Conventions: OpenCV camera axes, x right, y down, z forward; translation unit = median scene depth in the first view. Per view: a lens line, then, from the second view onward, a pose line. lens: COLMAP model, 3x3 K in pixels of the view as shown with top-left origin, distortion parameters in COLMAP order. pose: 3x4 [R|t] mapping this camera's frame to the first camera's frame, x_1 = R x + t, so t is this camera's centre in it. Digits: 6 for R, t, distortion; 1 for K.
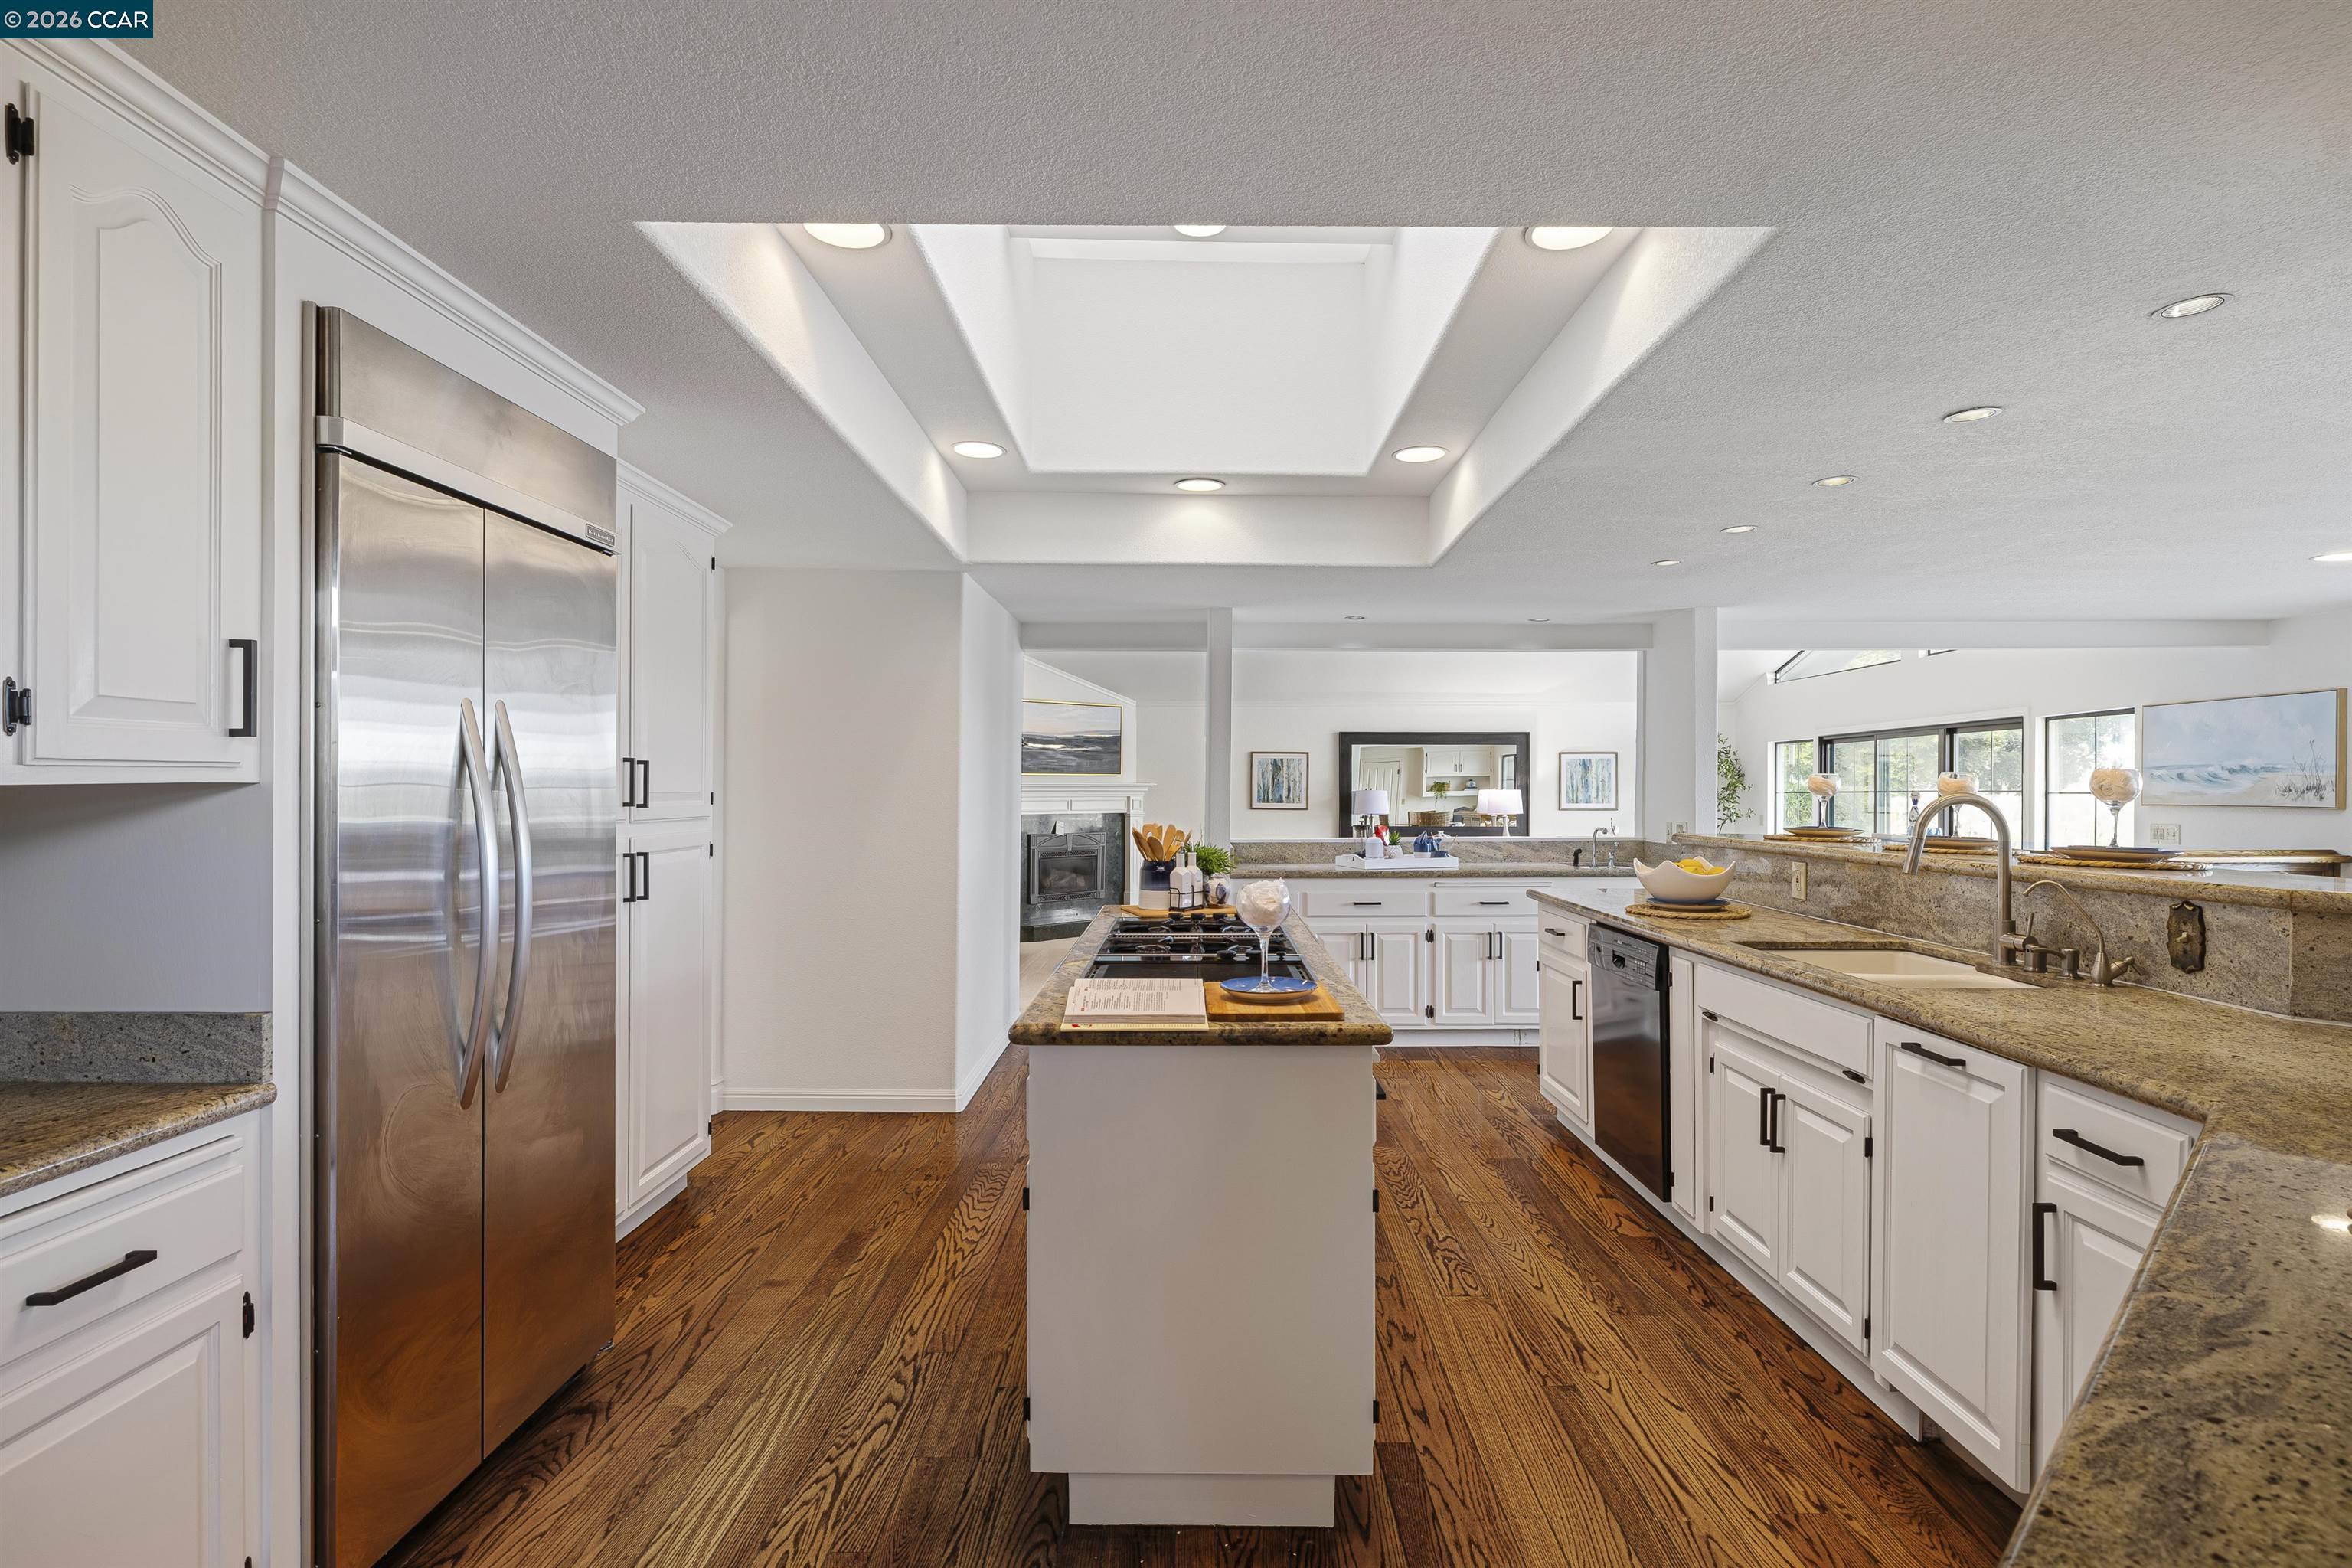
lens RADIAL K [[1158.4, 0, 1175.2], [0, 1158.4, 782.7], [0, 0, 1]] dist [-0.007325, 0.001896]
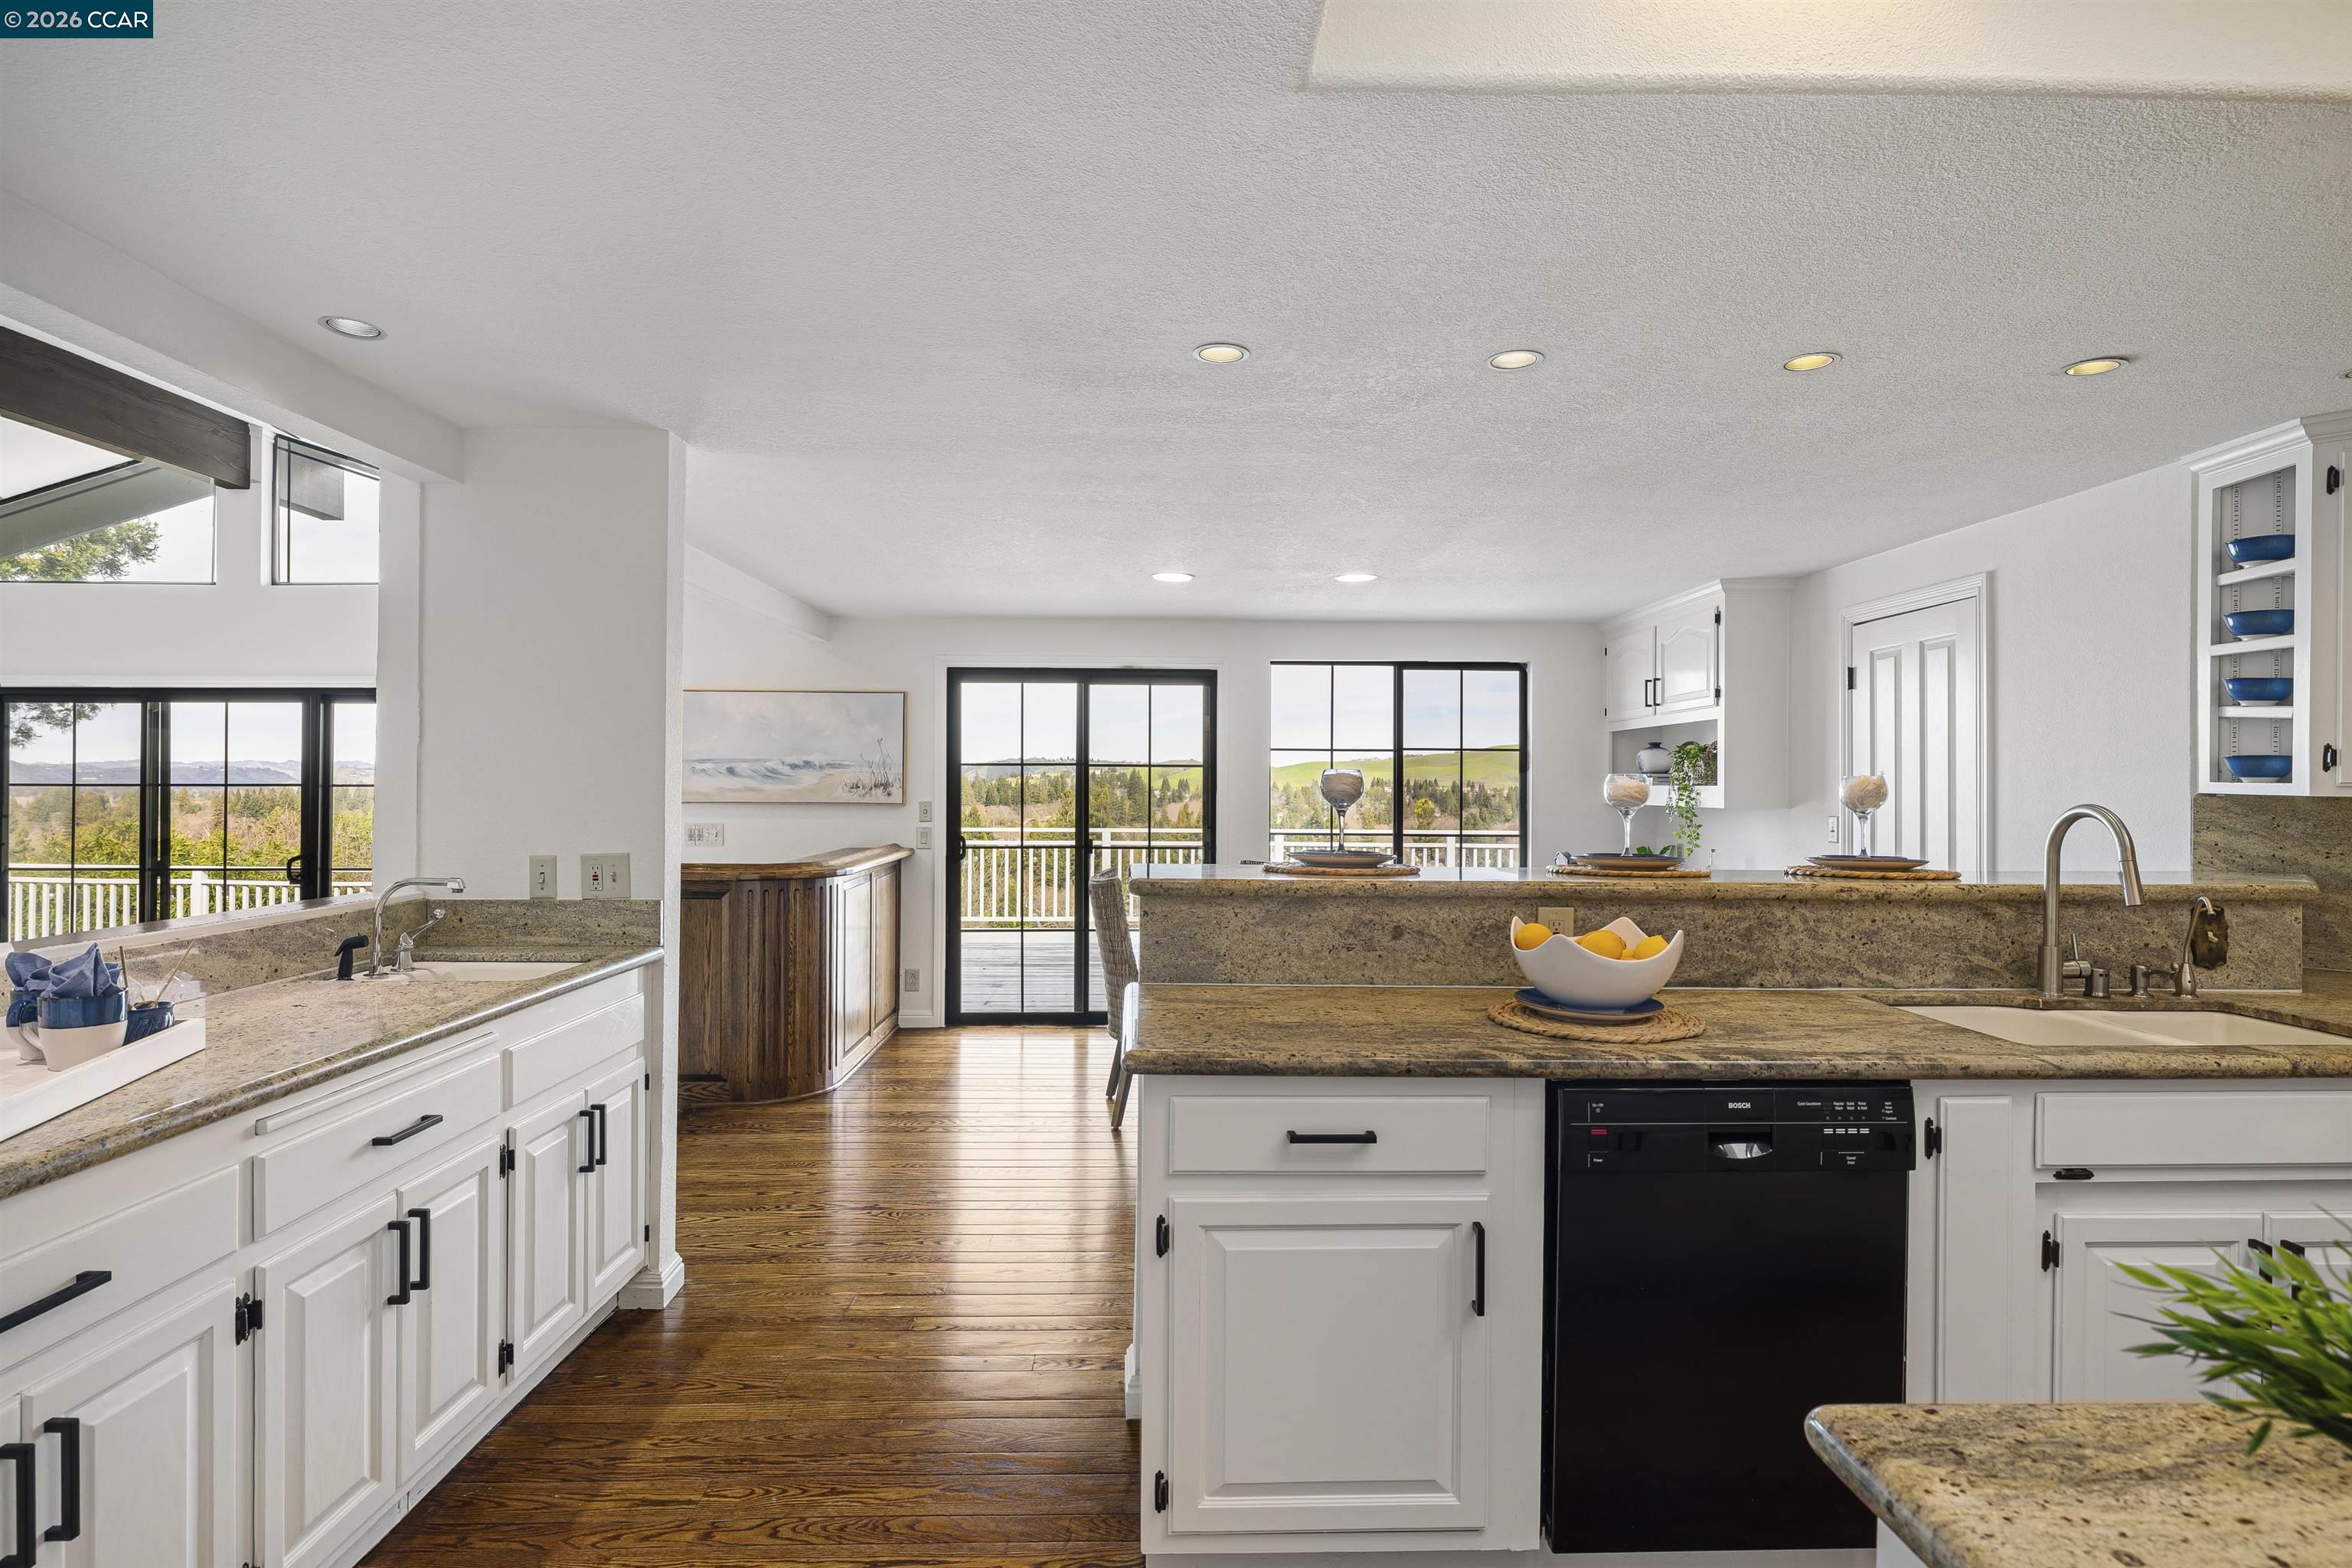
lens RADIAL K [[1157.6, 0, 1182.3], [0, 1157.6, 778.7], [0, 0, 1]] dist [-0.002248, -0.000039]
pose [[-0.039520, 0.004859, 0.999207, -0.104126], [-0.012666, 0.999905, -0.005363, 0.001984], [-0.999138, -0.012868, -0.039455, 1.202180]]
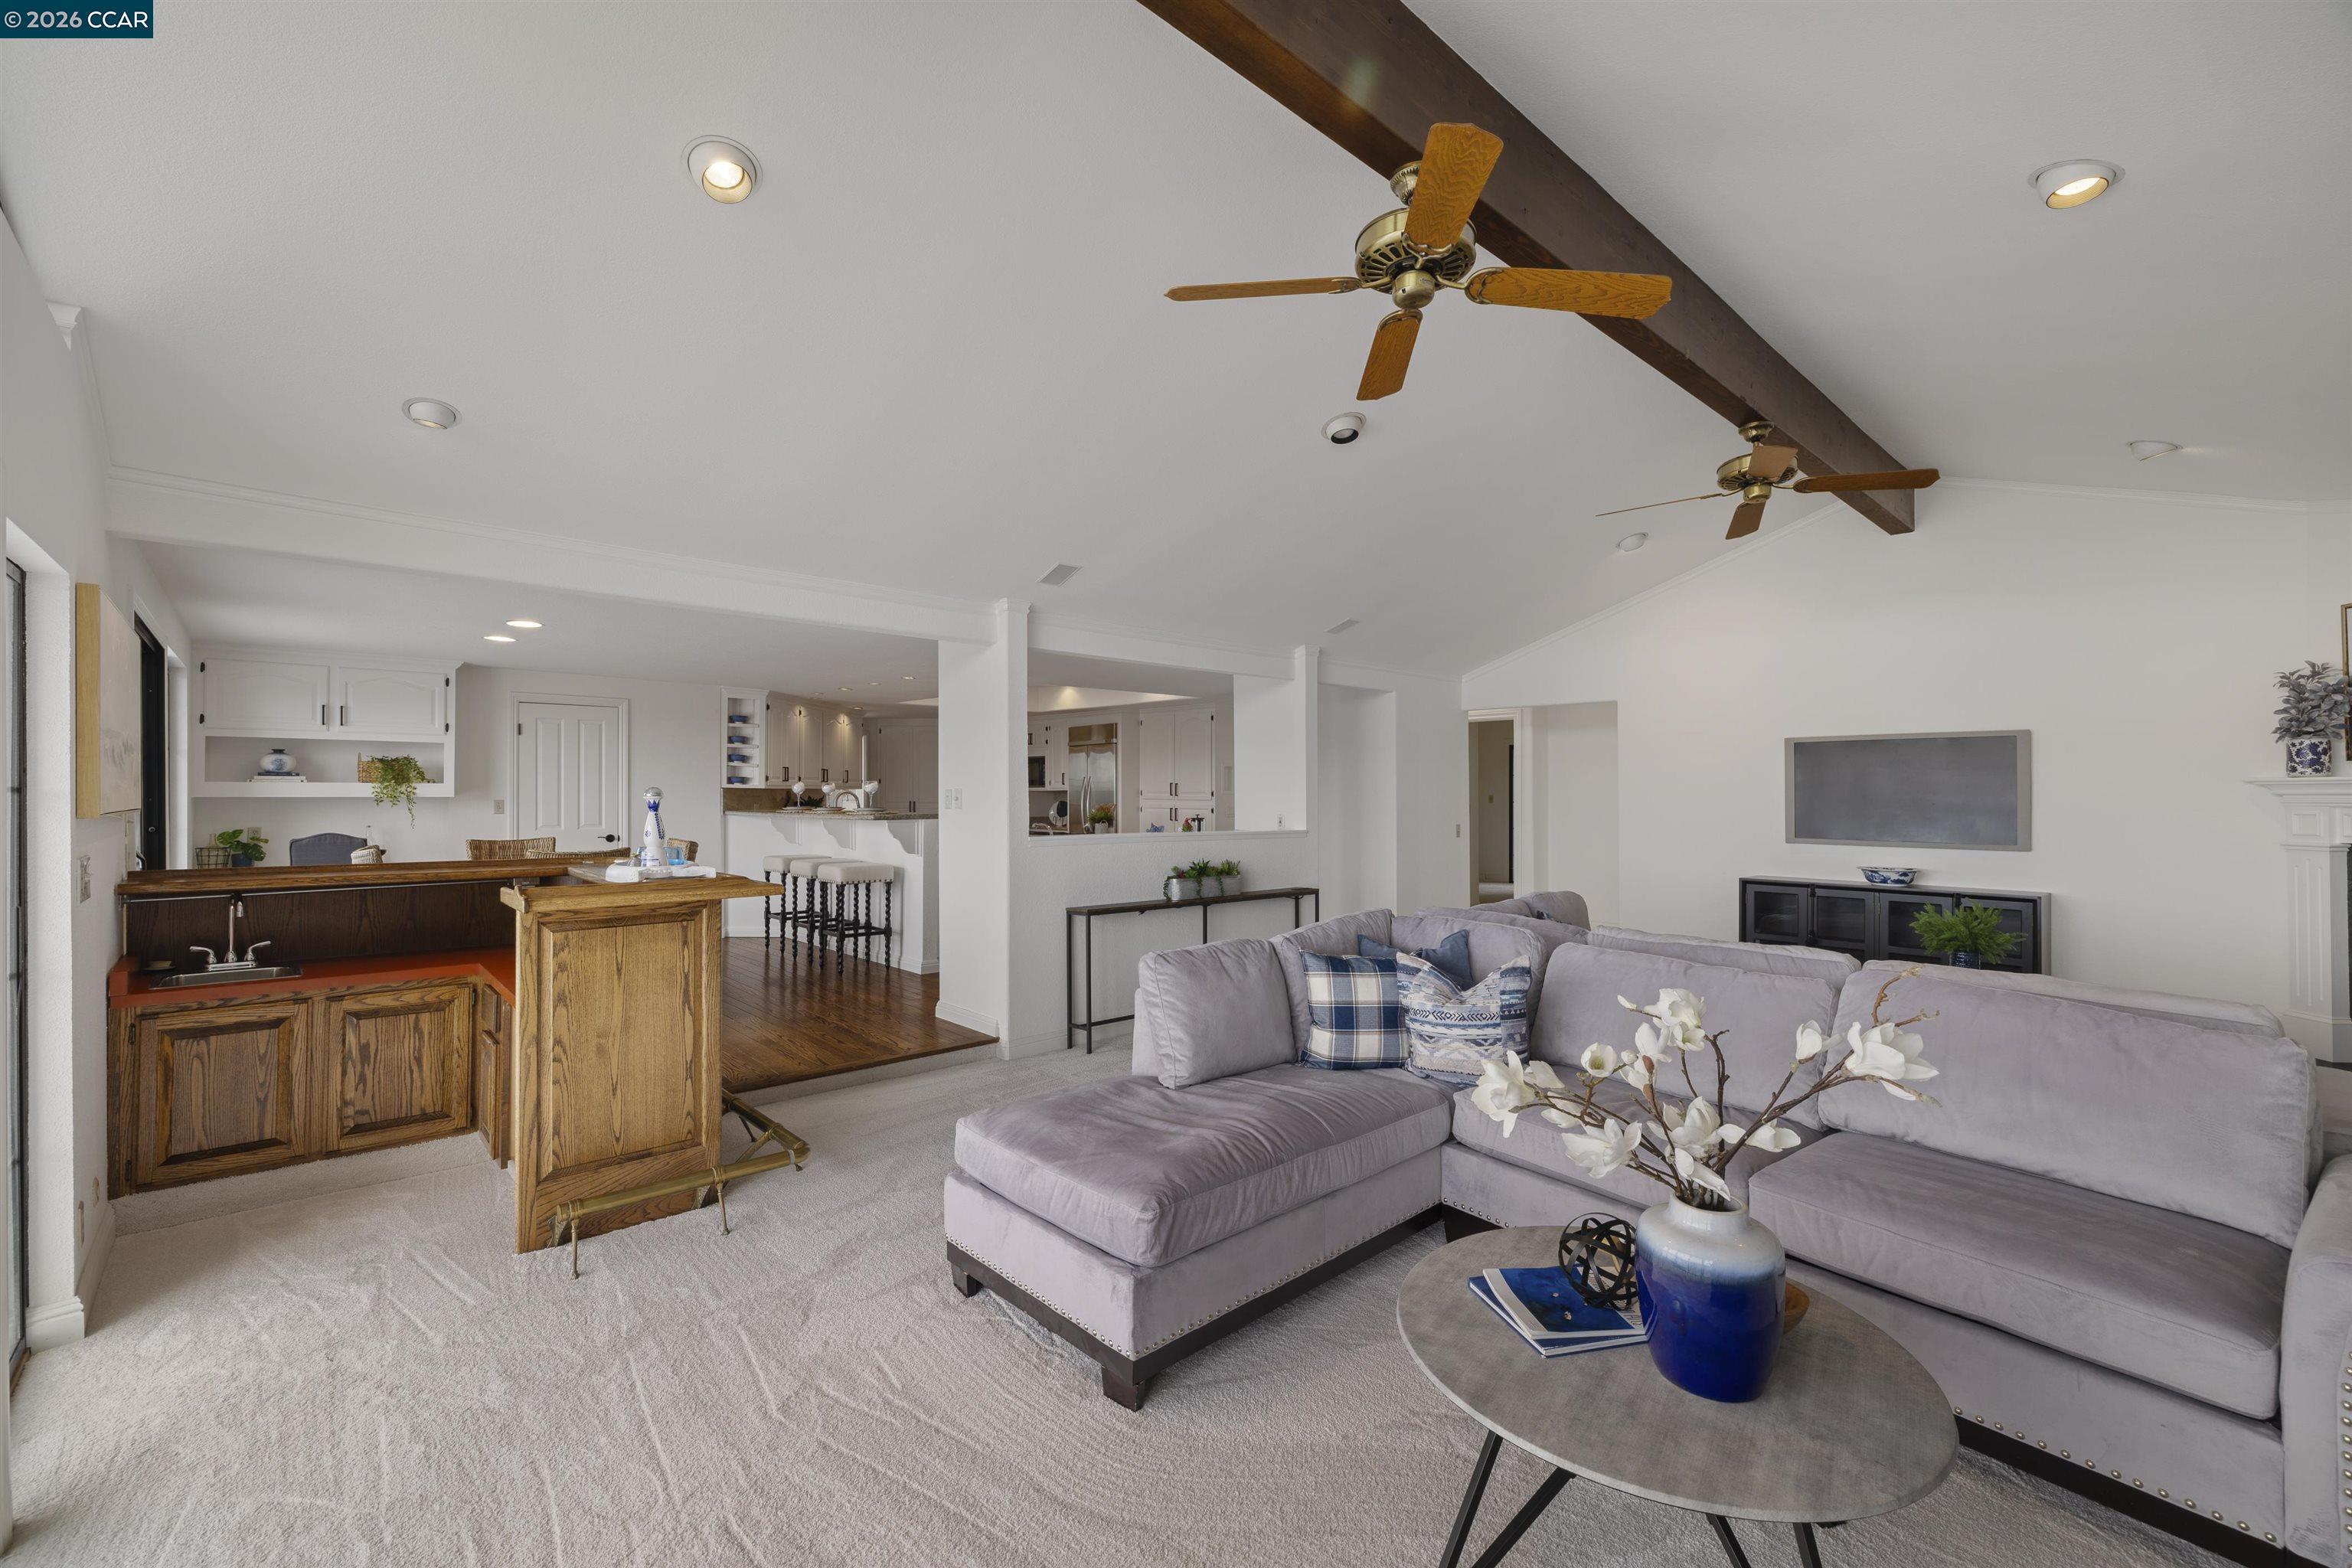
lens RADIAL K [[982.4, 0, 1186.3], [0, 982.4, 793.6], [0, 0, 1]] dist [-0.009761, 0.000060]
pose [[-0.722426, -0.002856, -0.691443, 1.447550], [0.000888, 0.999987, -0.005059, 0.024970], [0.691448, -0.004269, -0.722413, 2.825620]]
